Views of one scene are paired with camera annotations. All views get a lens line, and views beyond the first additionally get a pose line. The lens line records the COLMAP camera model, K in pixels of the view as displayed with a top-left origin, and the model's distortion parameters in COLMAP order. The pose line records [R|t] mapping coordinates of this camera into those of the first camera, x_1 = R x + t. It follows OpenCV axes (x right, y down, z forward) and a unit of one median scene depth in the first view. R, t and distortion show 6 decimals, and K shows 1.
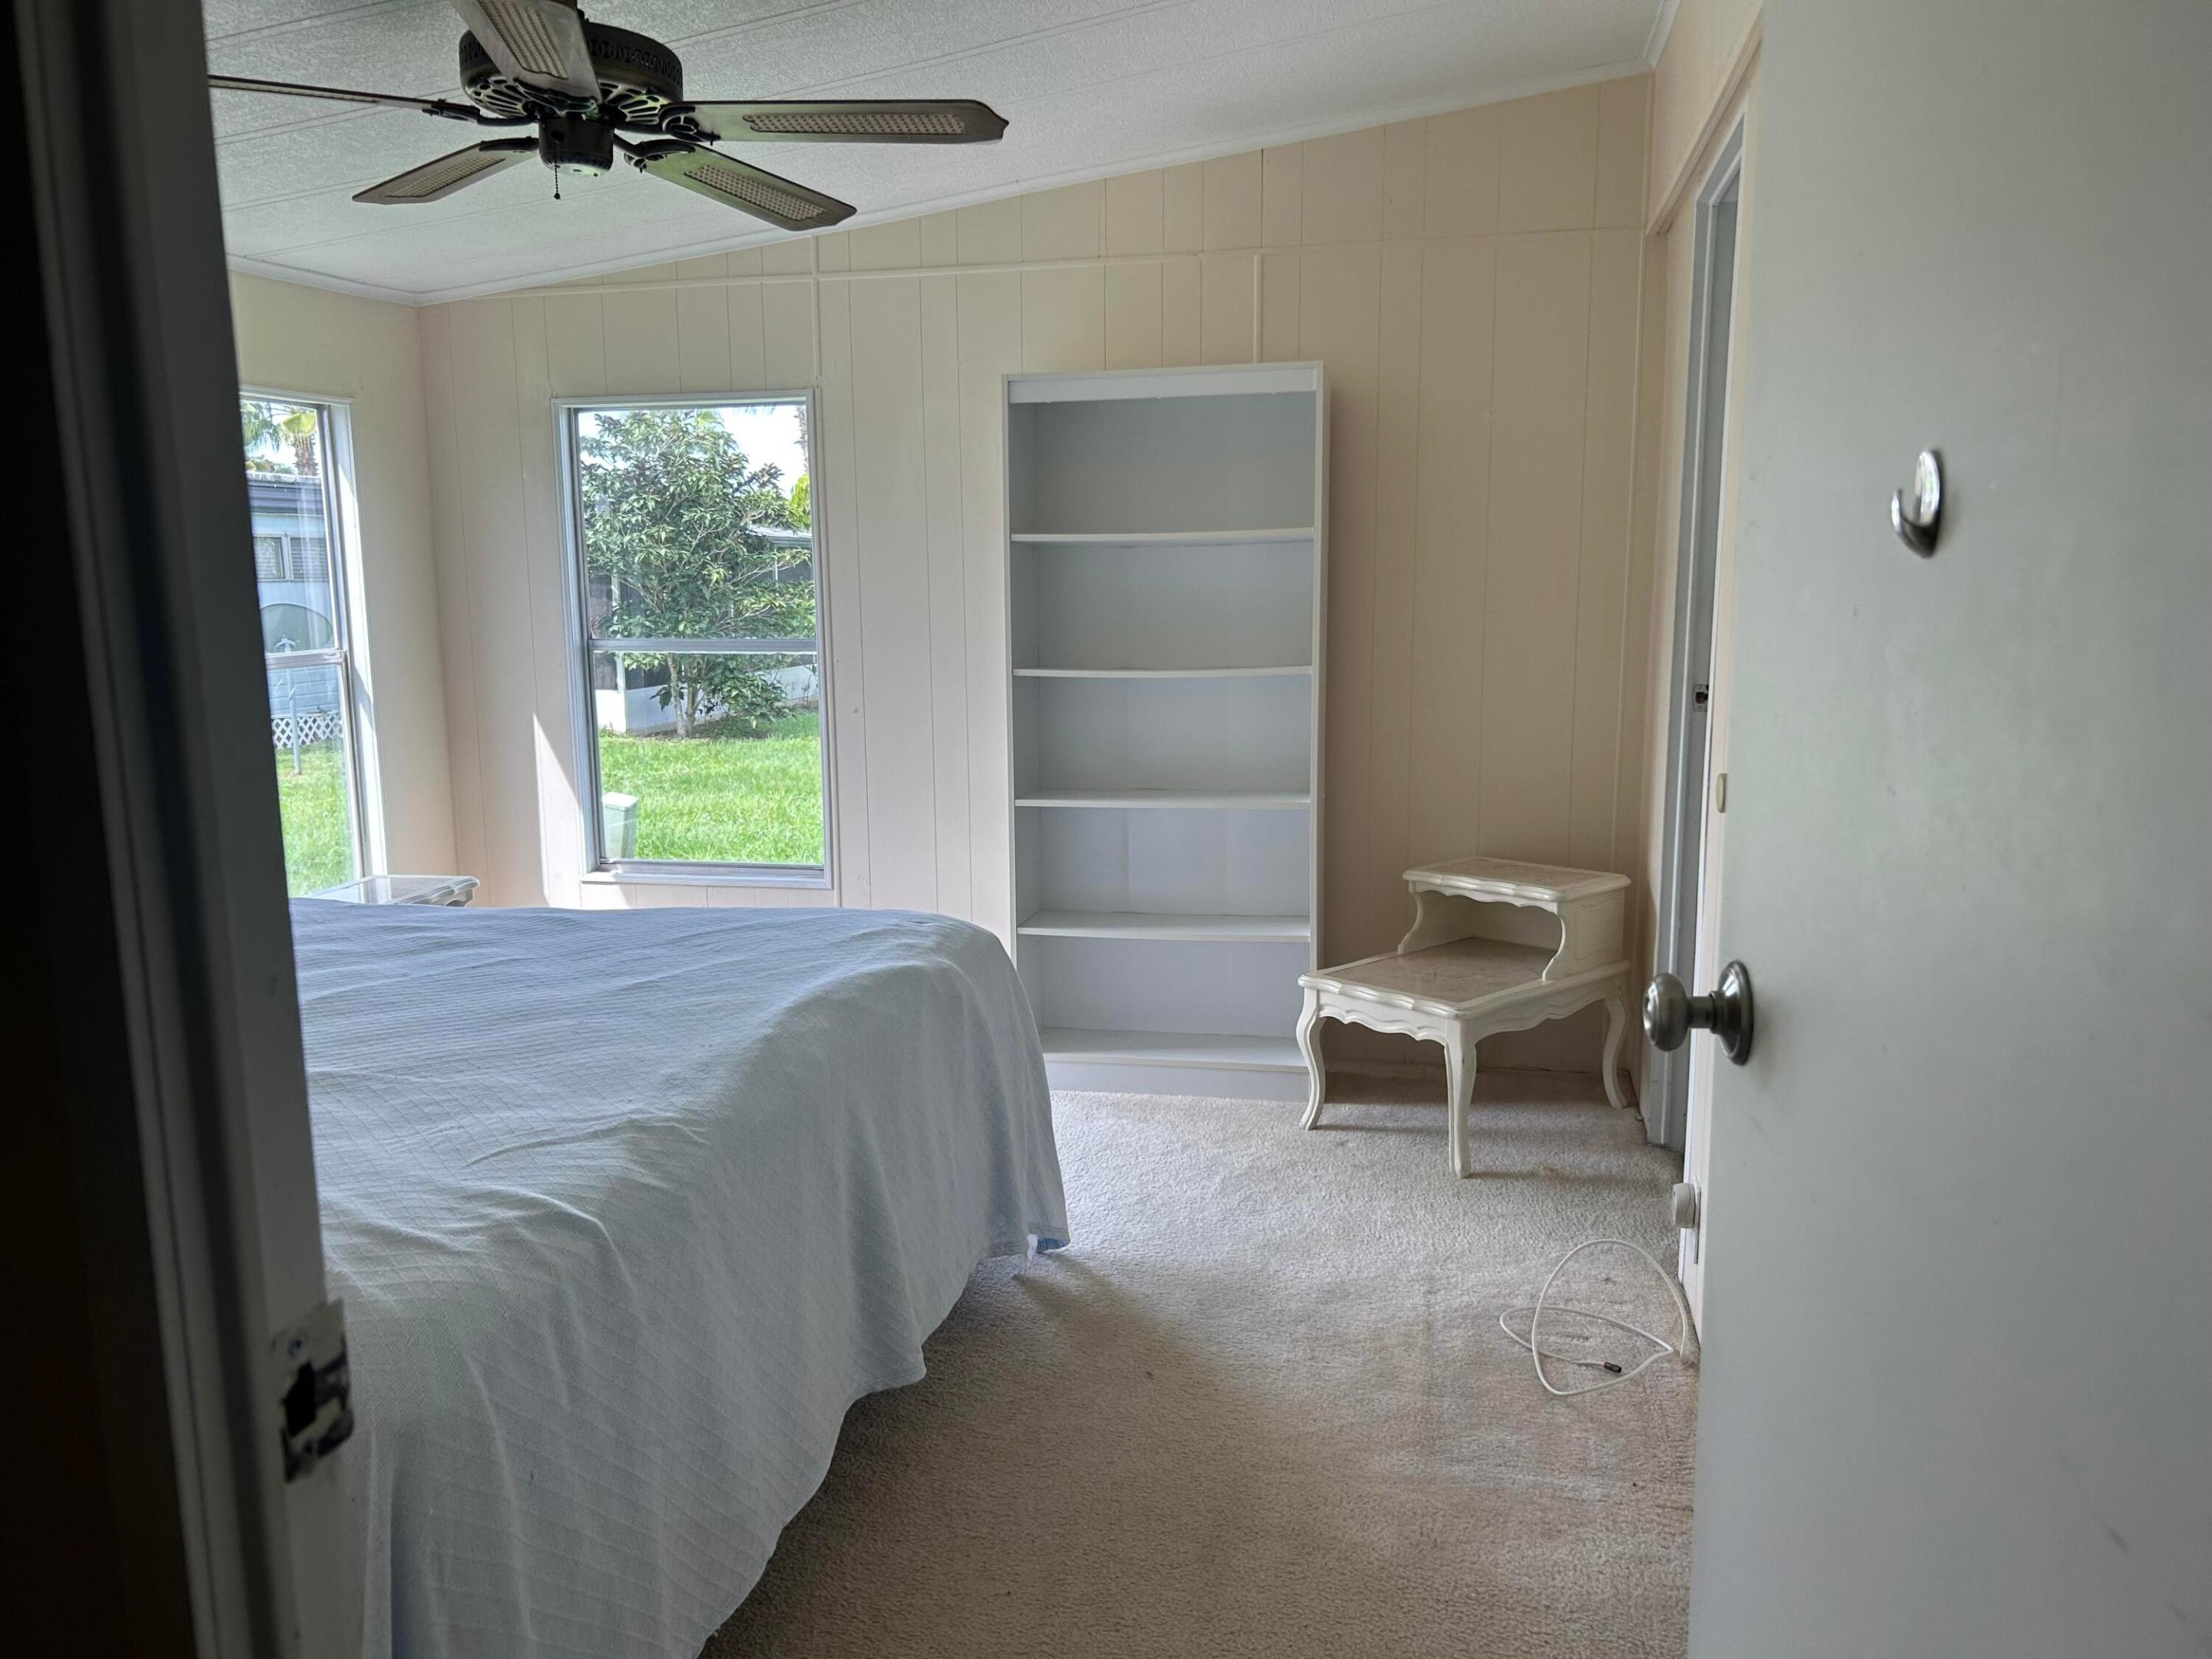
lens RADIAL K [[1667.4, 0, 1106.0], [0, 1667.4, 829.5], [0, 0, 1]] dist [0.128428, -0.001038]
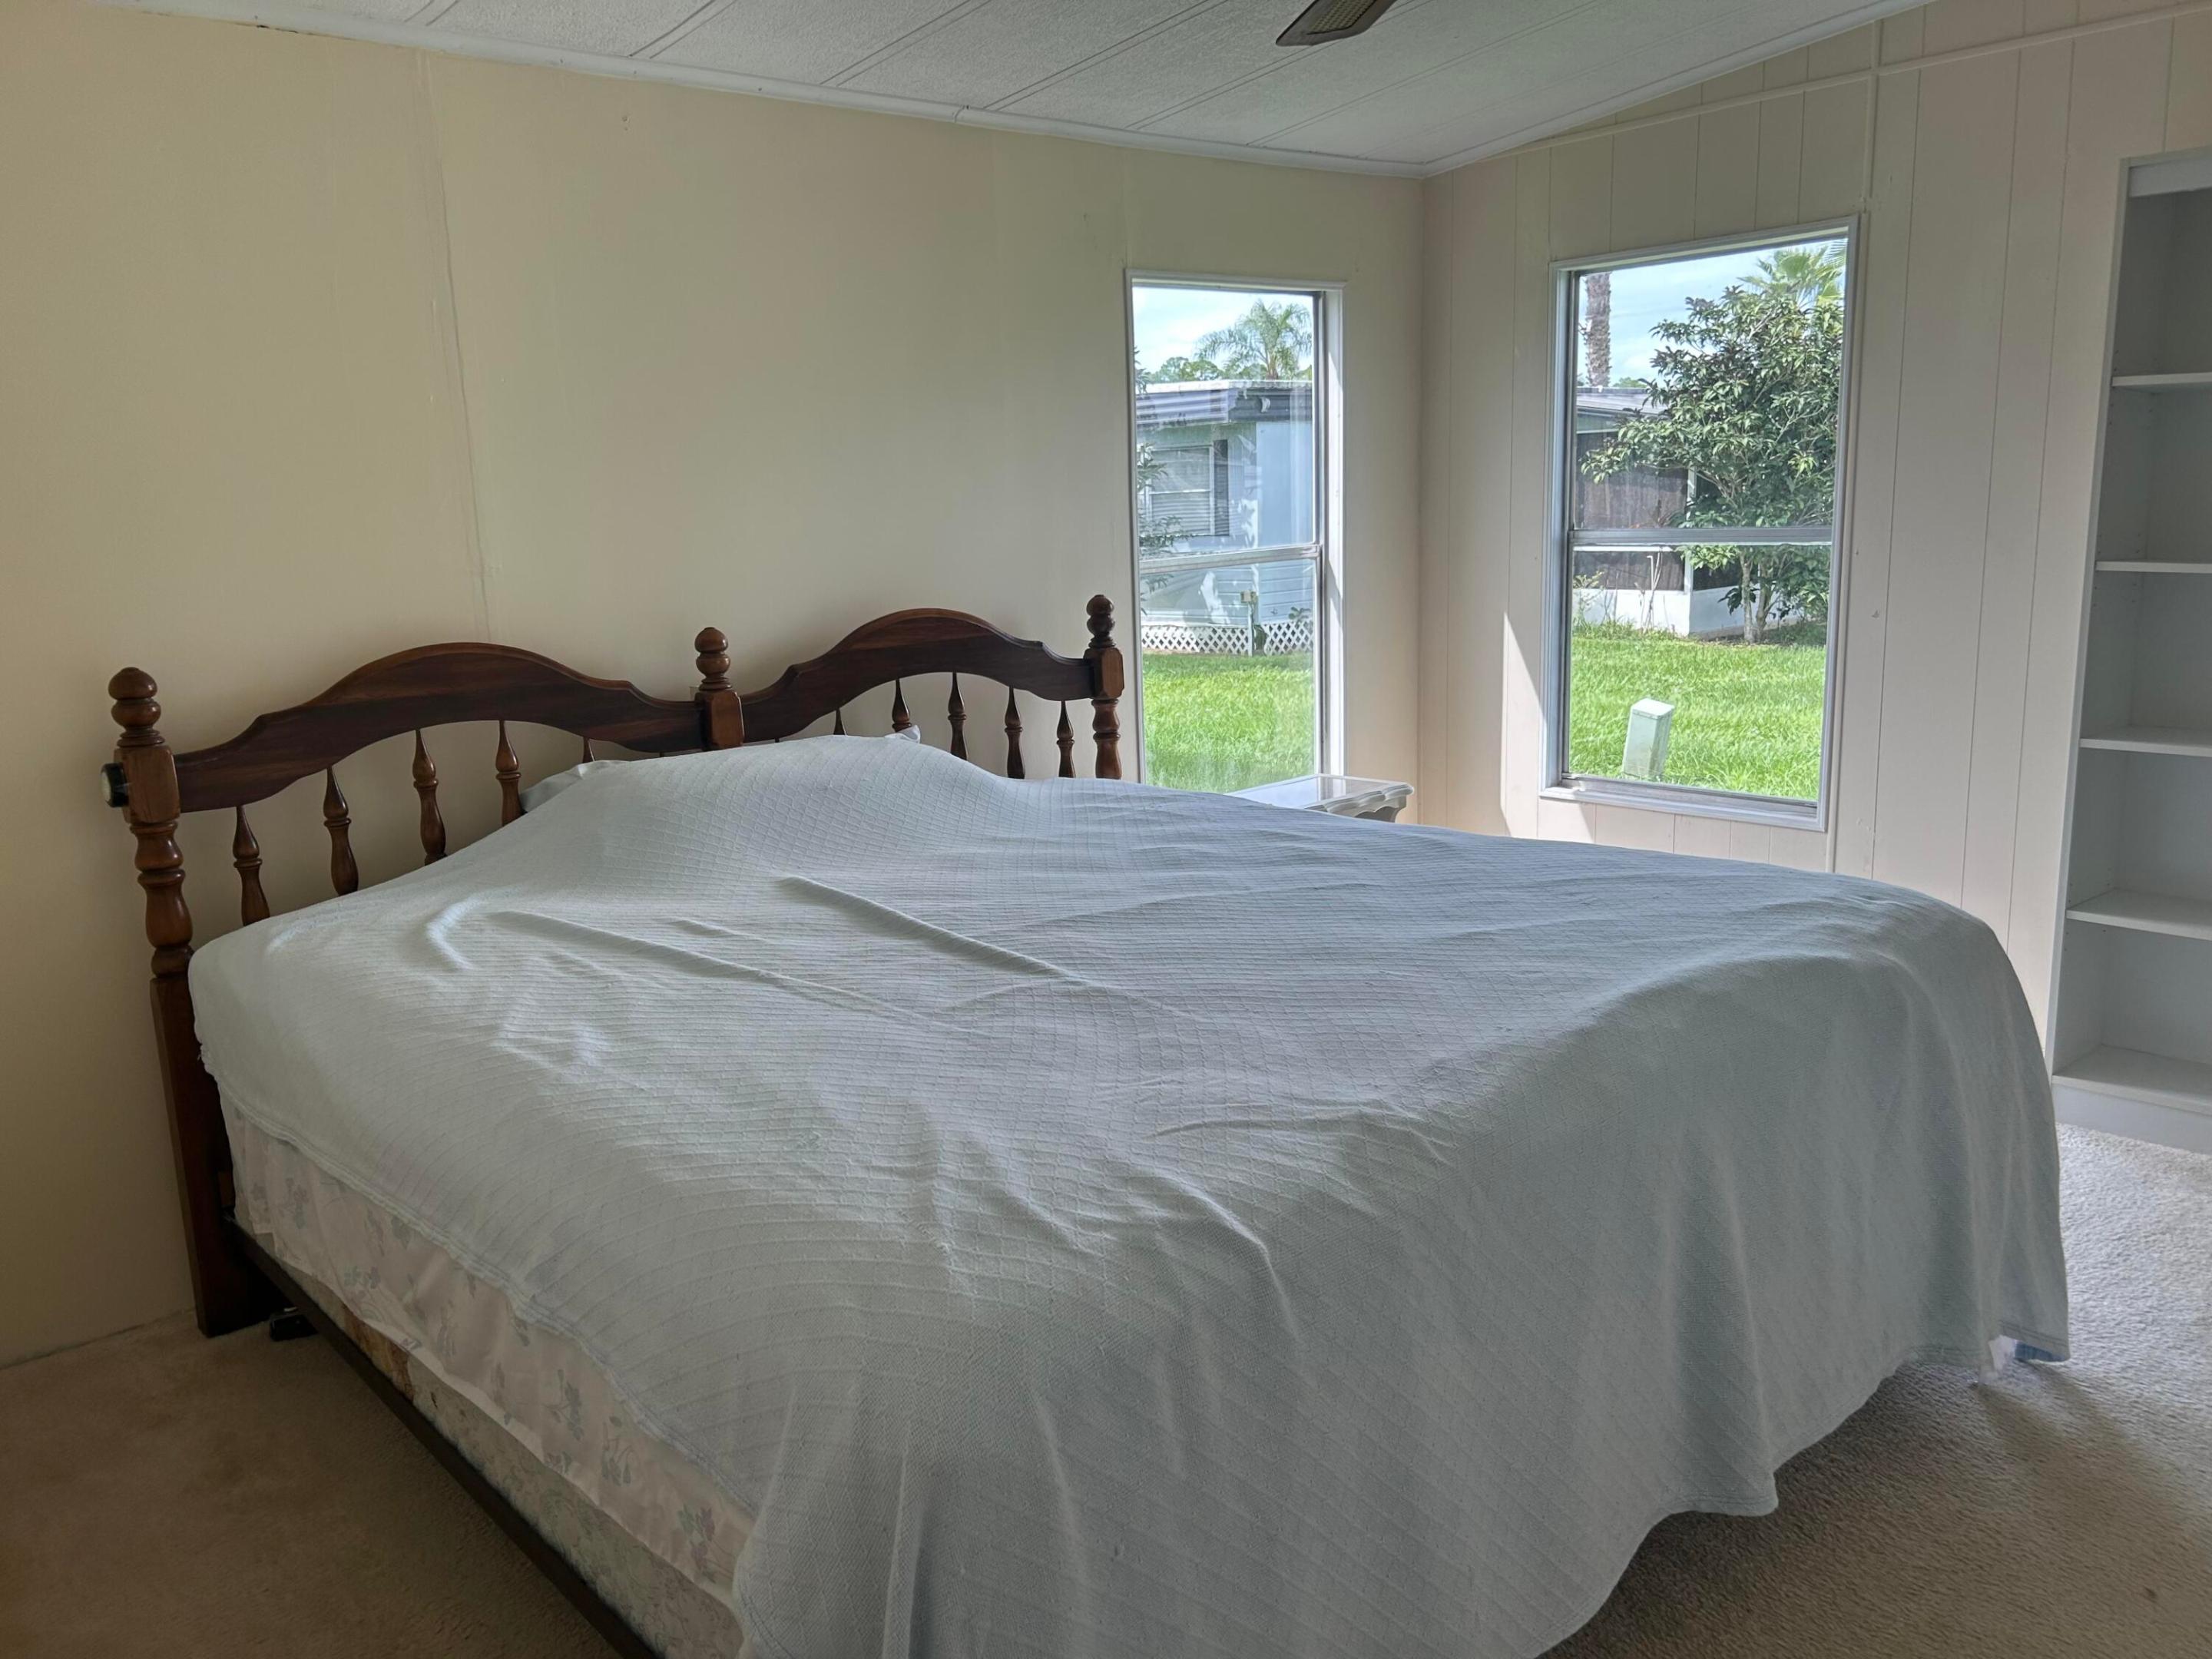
lens RADIAL K [[1696.8, 0, 1104.9], [0, 1696.8, 820.0], [0, 0, 1]] dist [0.064338, -0.069347]
pose [[0.816082, 0.096287, -0.569859, 0.040069], [-0.067293, 0.995148, 0.071777, -0.010232], [0.574006, -0.020229, 0.818602, 0.161700]]
